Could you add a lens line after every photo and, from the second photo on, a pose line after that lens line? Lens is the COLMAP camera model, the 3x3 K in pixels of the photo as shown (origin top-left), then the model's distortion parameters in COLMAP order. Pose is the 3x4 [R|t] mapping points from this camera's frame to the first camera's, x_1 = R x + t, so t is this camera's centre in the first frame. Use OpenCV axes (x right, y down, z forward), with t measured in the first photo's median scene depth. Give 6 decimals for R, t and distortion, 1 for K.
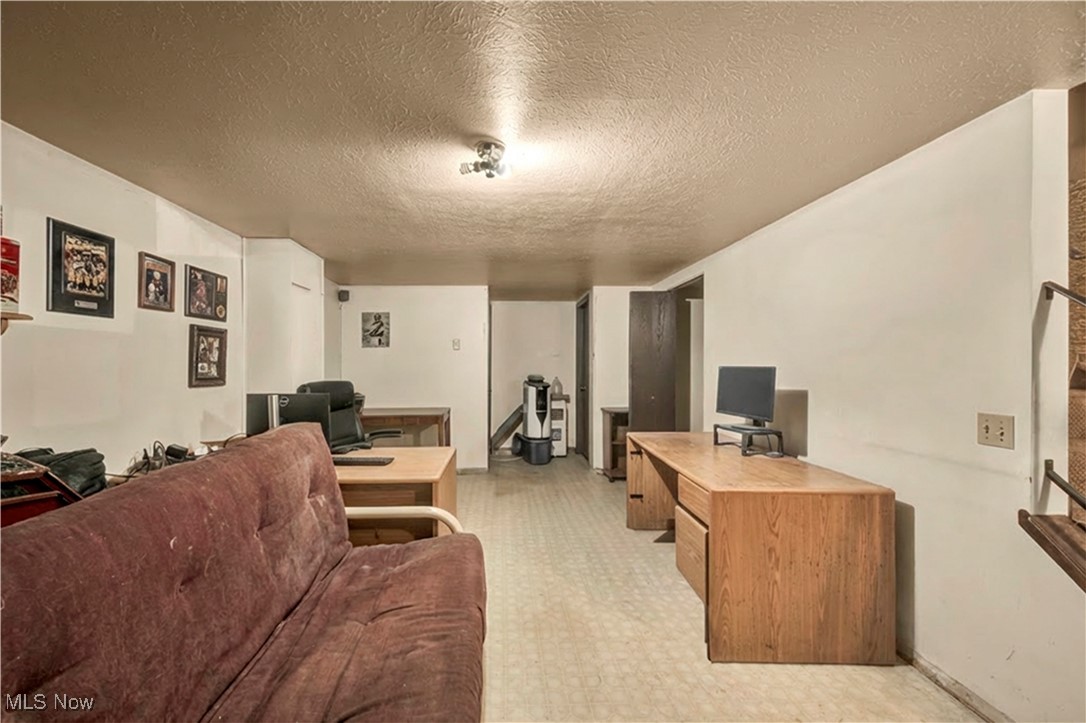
lens RADIAL K [[456.1, 0, 543.0], [0, 456.1, 361.5], [0, 0, 1]] dist [0.000218, 0.000137]
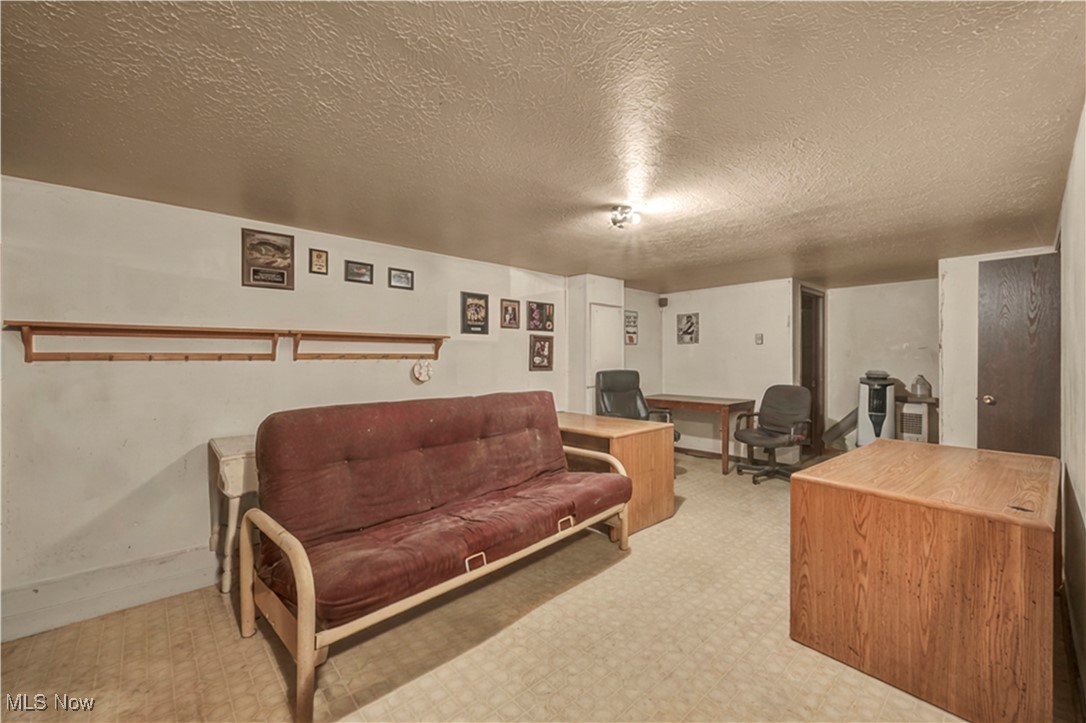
lens RADIAL K [[467.6, 0, 543.0], [0, 467.6, 361.5], [0, 0, 1]] dist [-0.000210, 0.000091]
pose [[0.636333, 0.005885, -0.771392, 0.616303], [0.002720, 0.999948, 0.009873, 0.002879], [0.771410, -0.008380, 0.636283, -0.093583]]
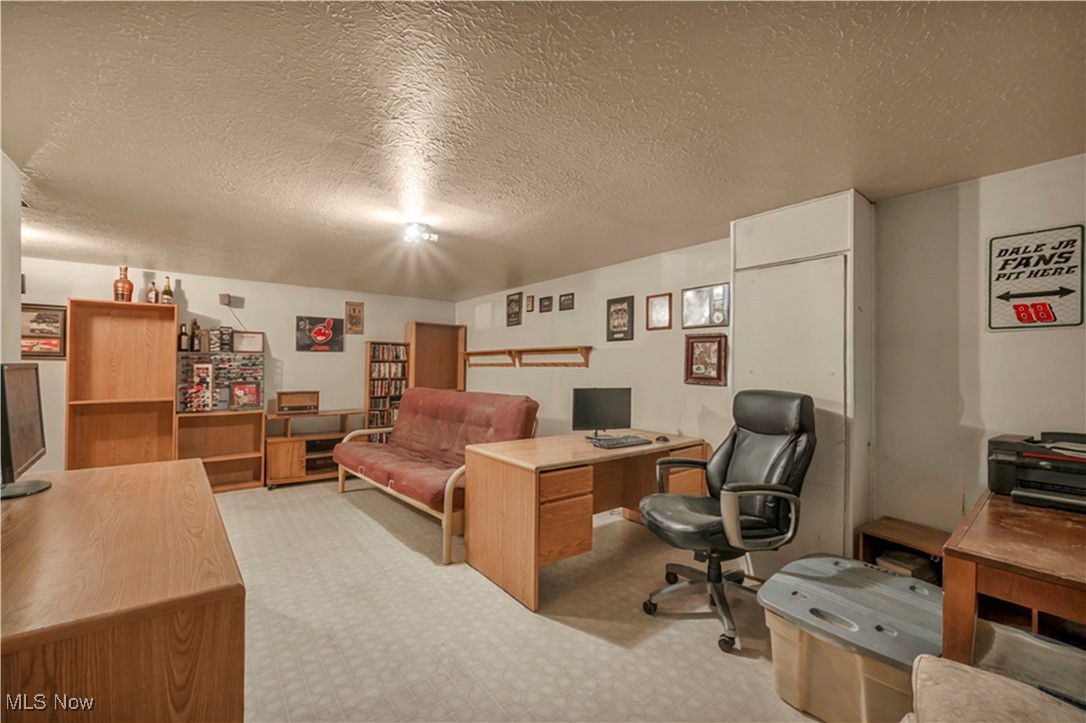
lens RADIAL K [[456.1, 0, 543.0], [0, 456.1, 361.5], [0, 0, 1]] dist [0.000218, 0.000137]
pose [[-0.842770, -0.005311, -0.538248, 0.255755], [-0.000215, 0.999955, -0.009529, 0.006108], [0.538274, -0.007915, -0.842733, 1.816123]]
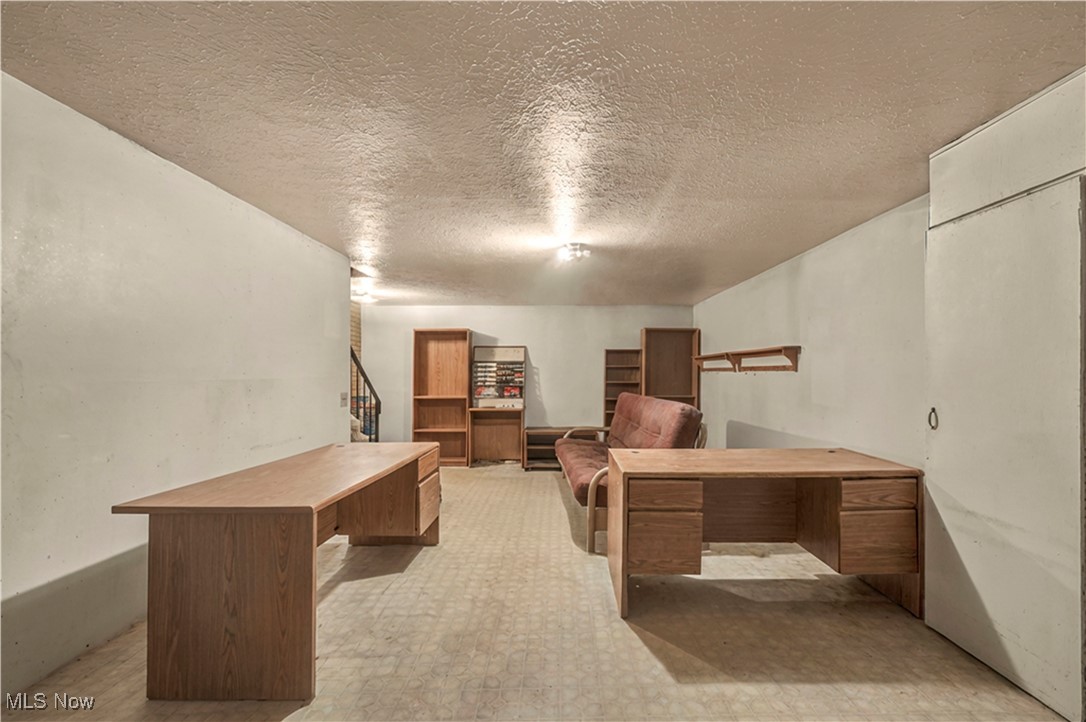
lens RADIAL K [[460.5, 0, 547.7], [0, 460.5, 363.7], [0, 0, 1]] dist [-0.000598, -0.000080]
pose [[-0.995238, 0.010622, 0.096894, -0.135185], [0.008751, 0.999767, -0.019713, 0.008508], [-0.097081, -0.018771, -0.995099, 1.960588]]
